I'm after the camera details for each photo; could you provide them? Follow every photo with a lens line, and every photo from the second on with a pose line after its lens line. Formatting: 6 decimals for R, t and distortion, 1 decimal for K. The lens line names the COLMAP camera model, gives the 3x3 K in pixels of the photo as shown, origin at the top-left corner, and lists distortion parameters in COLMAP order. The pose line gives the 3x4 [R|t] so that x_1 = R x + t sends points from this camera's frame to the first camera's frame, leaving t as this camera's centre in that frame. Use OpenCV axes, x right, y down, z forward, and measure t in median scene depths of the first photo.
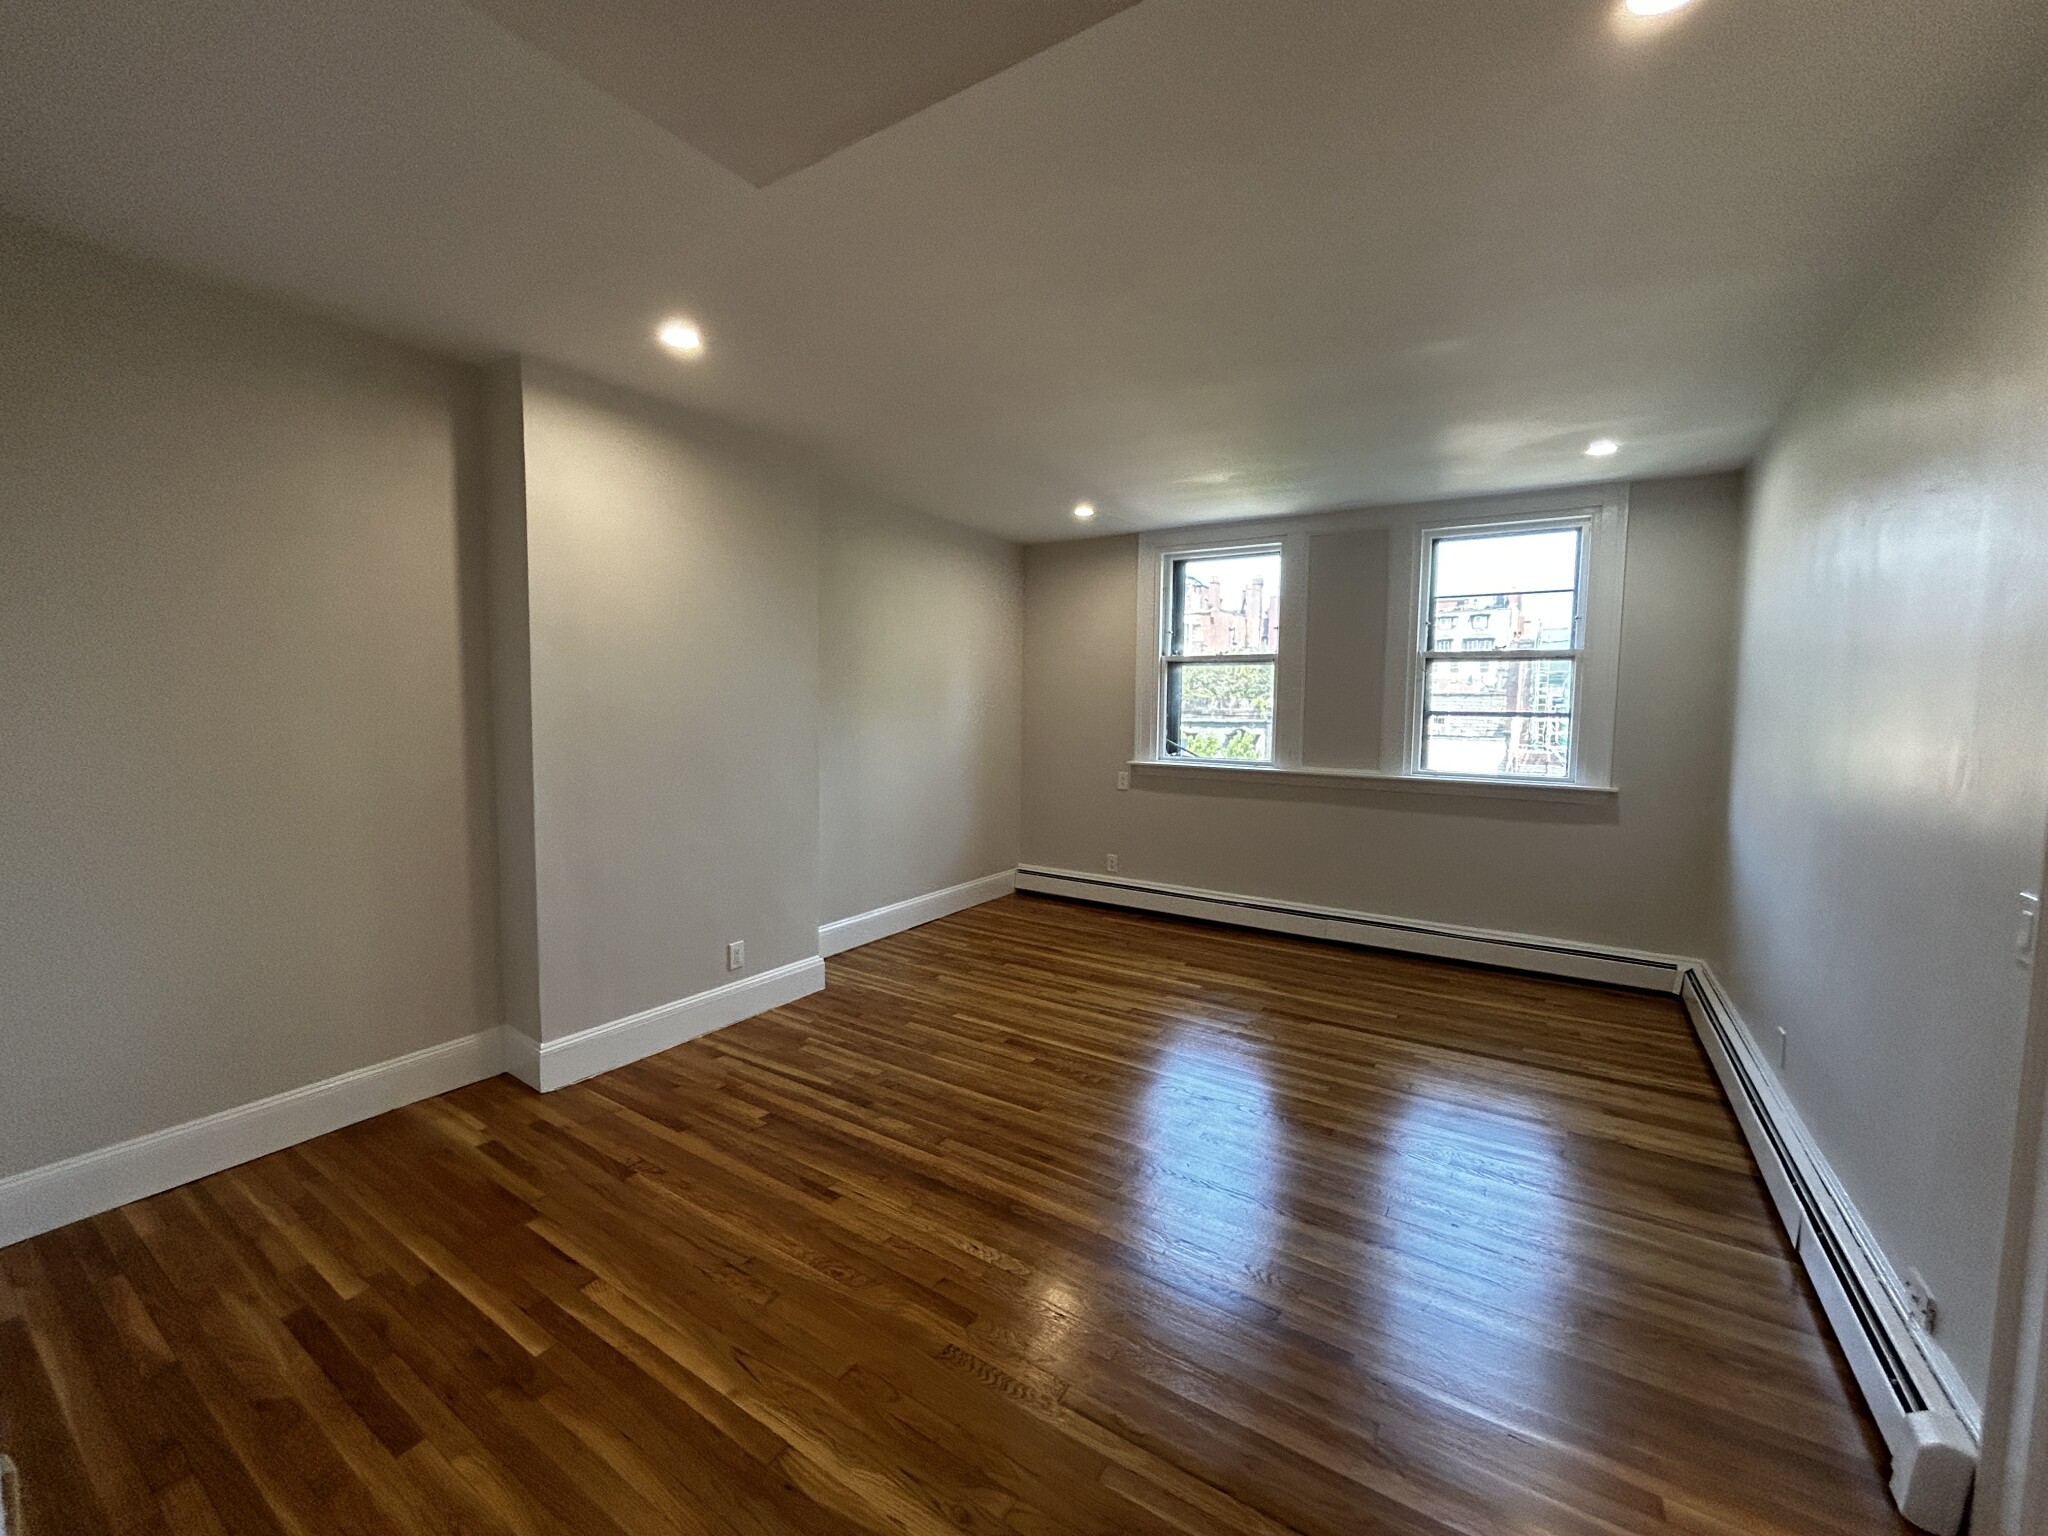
lens RADIAL K [[823.9, 0, 1022.4], [0, 823.9, 765.6], [0, 0, 1]] dist [0.002330, 0.000270]
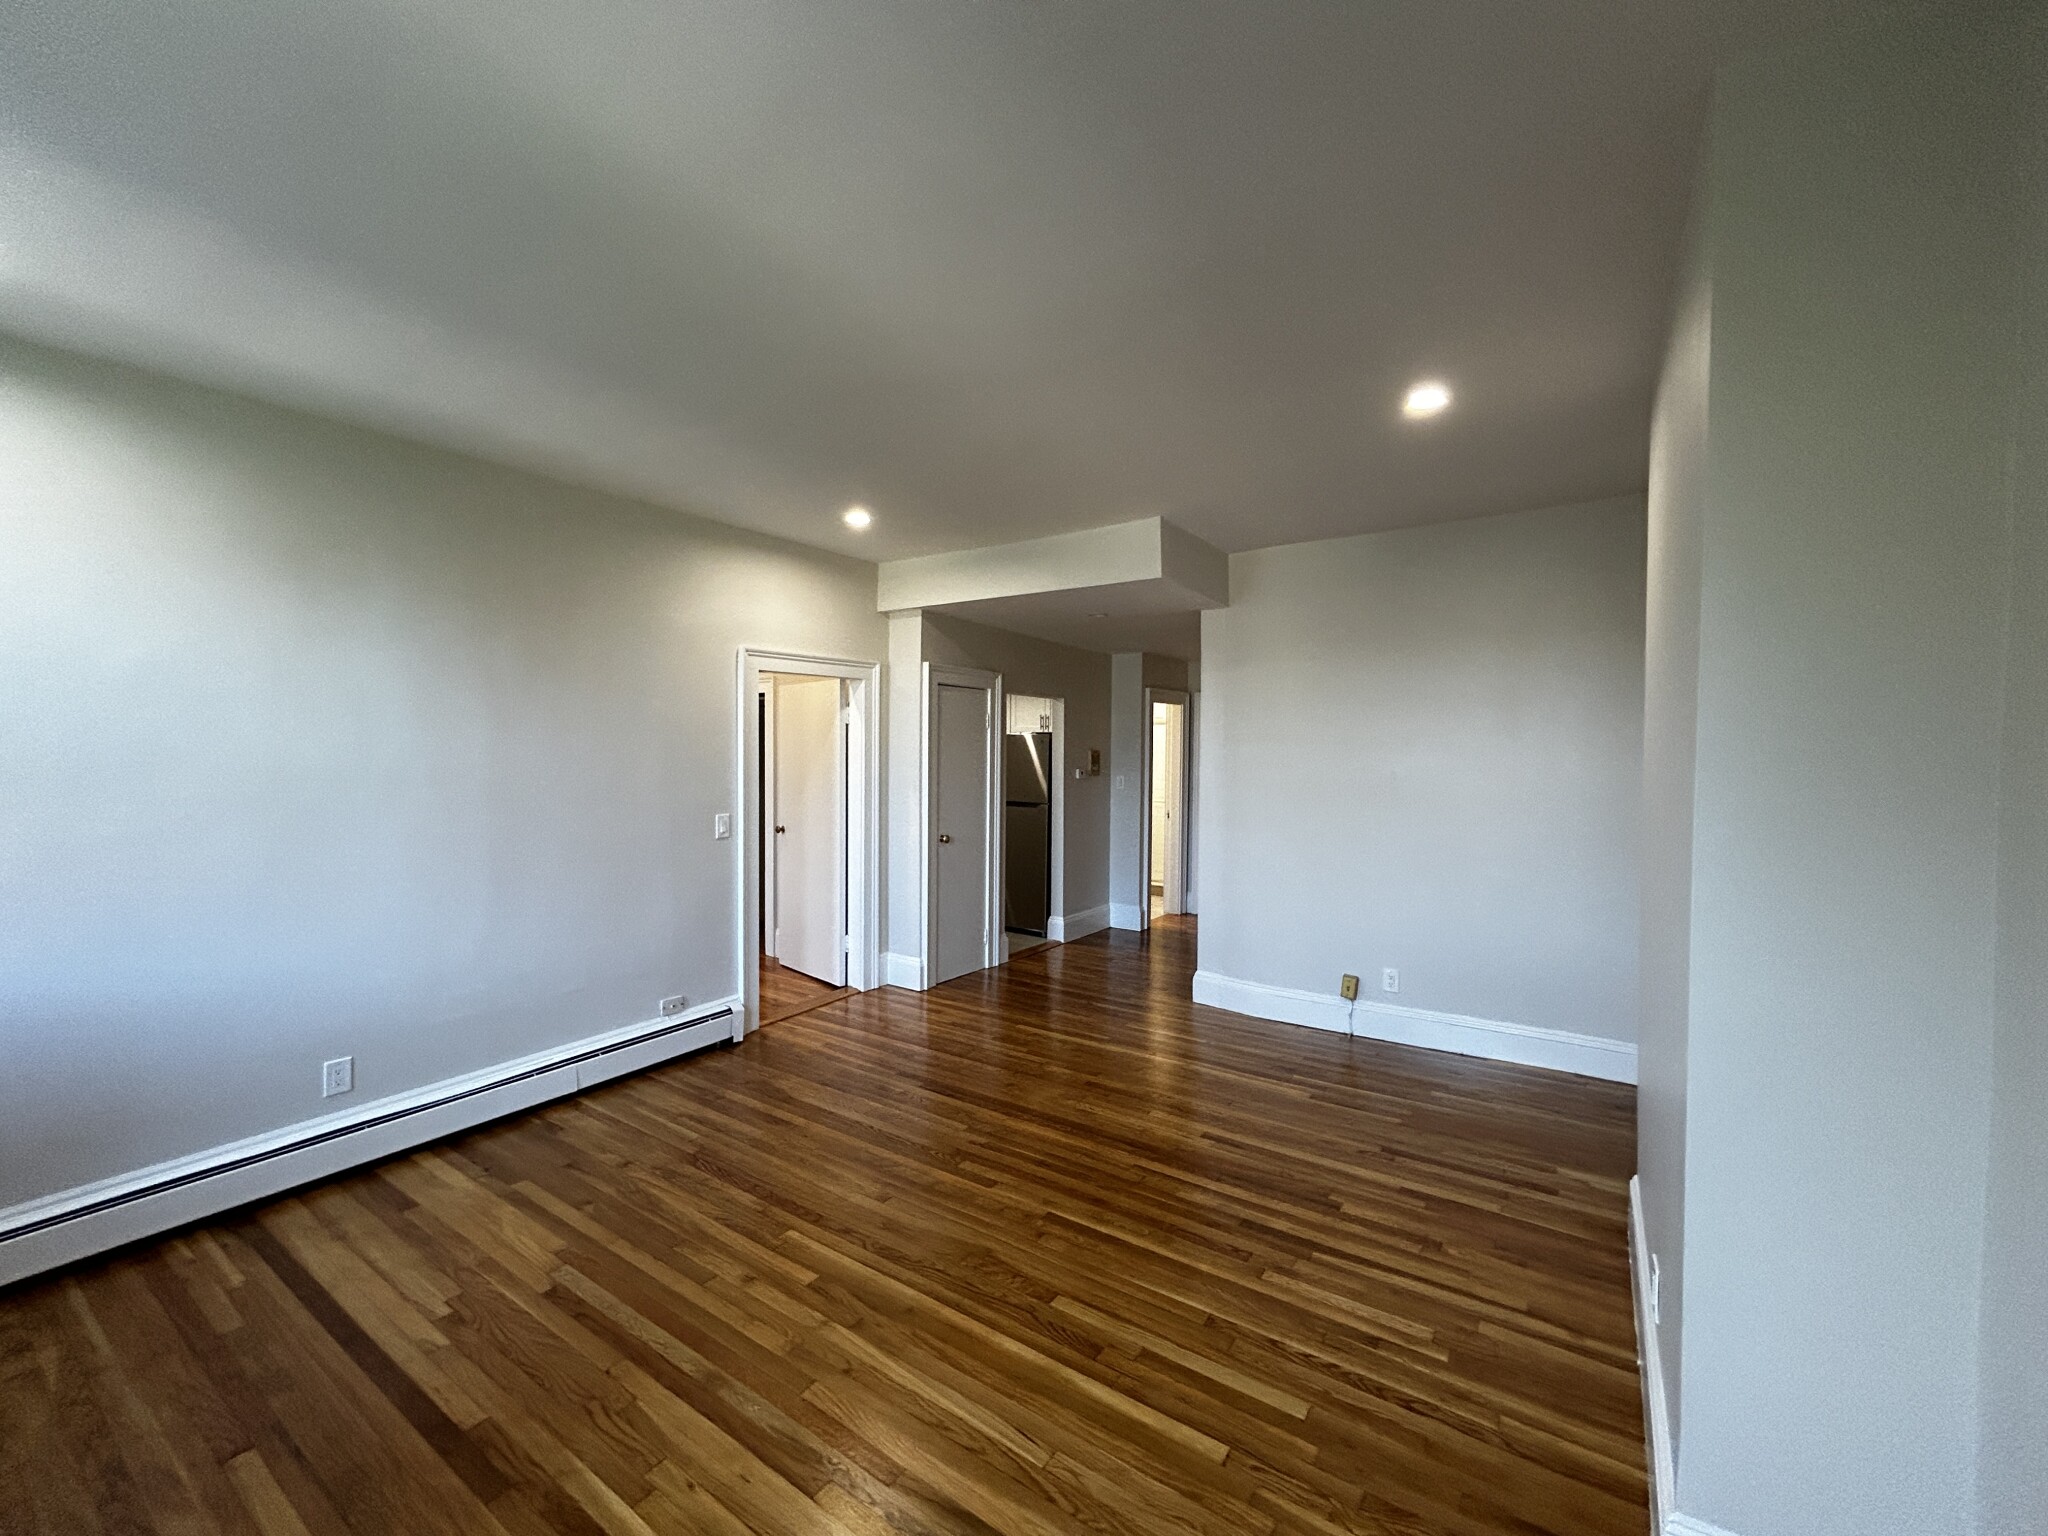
lens RADIAL K [[823.9, 0, 1025.2], [0, 823.9, 764.9], [0, 0, 1]] dist [0.002330, 0.000270]
pose [[-0.999658, -0.018283, 0.018678, 0.035298], [-0.016237, 0.994405, 0.104383, -0.154941], [-0.020482, 0.104044, -0.994362, 1.767621]]
